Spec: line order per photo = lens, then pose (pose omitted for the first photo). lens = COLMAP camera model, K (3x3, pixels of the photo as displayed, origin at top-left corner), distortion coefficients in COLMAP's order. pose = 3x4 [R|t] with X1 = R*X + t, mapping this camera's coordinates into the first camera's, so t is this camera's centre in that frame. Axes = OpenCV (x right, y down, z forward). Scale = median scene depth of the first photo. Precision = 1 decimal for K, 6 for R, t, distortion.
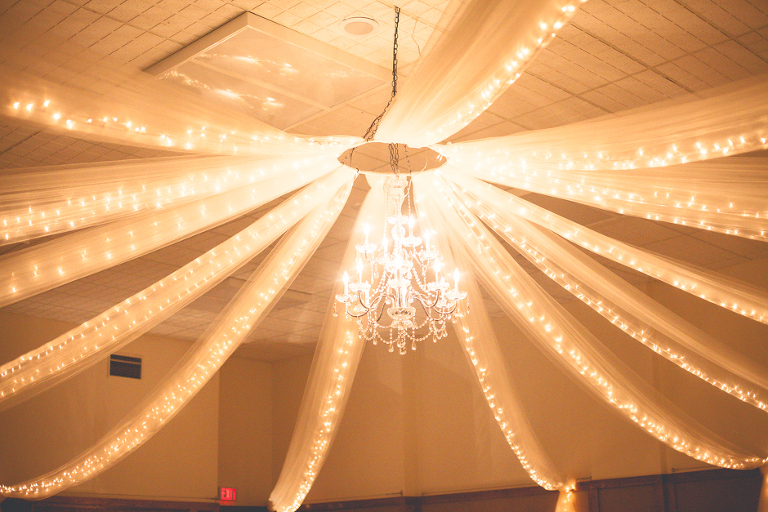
lens RADIAL K [[1118.2, 0, 384.0], [0, 1118.2, 256.0], [0, 0, 1]] dist [-0.134500, 0.113877]
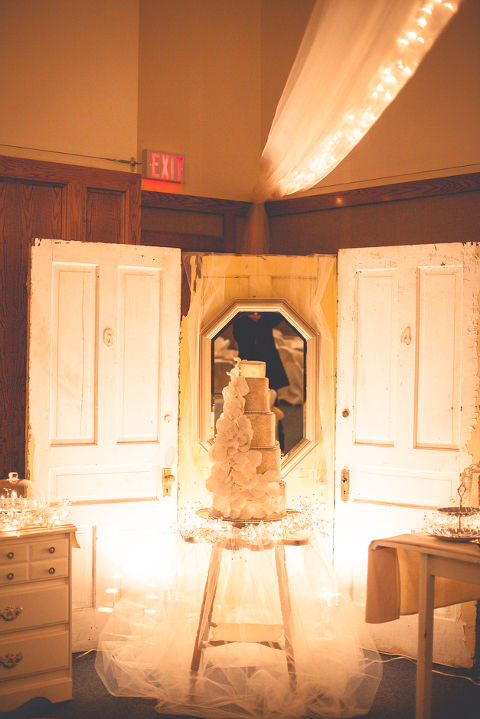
lens RADIAL K [[1046.8, 0, 240.0], [0, 1046.8, 359.5], [0, 0, 1]] dist [-0.134500, 0.113877]
pose [[0.995478, 0.033085, -0.089048, -0.148816], [-0.006292, 0.958297, 0.285705, 0.356354], [0.094787, -0.283852, 0.954172, 1.221045]]
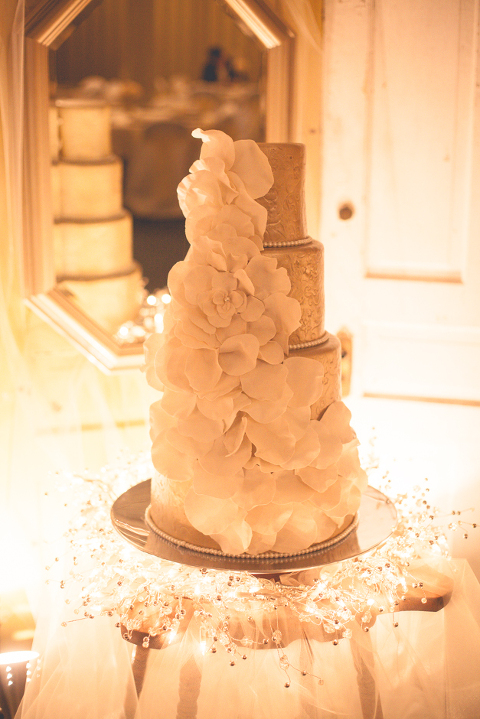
lens RADIAL K [[1046.8, 0, 240.0], [0, 1046.8, 359.5], [0, 0, 1]] dist [-0.134500, 0.113877]
pose [[0.964721, -0.041390, 0.260000, -0.257851], [-0.094441, 0.867433, 0.488509, 0.476929], [-0.245752, -0.495830, 0.832922, 1.606918]]
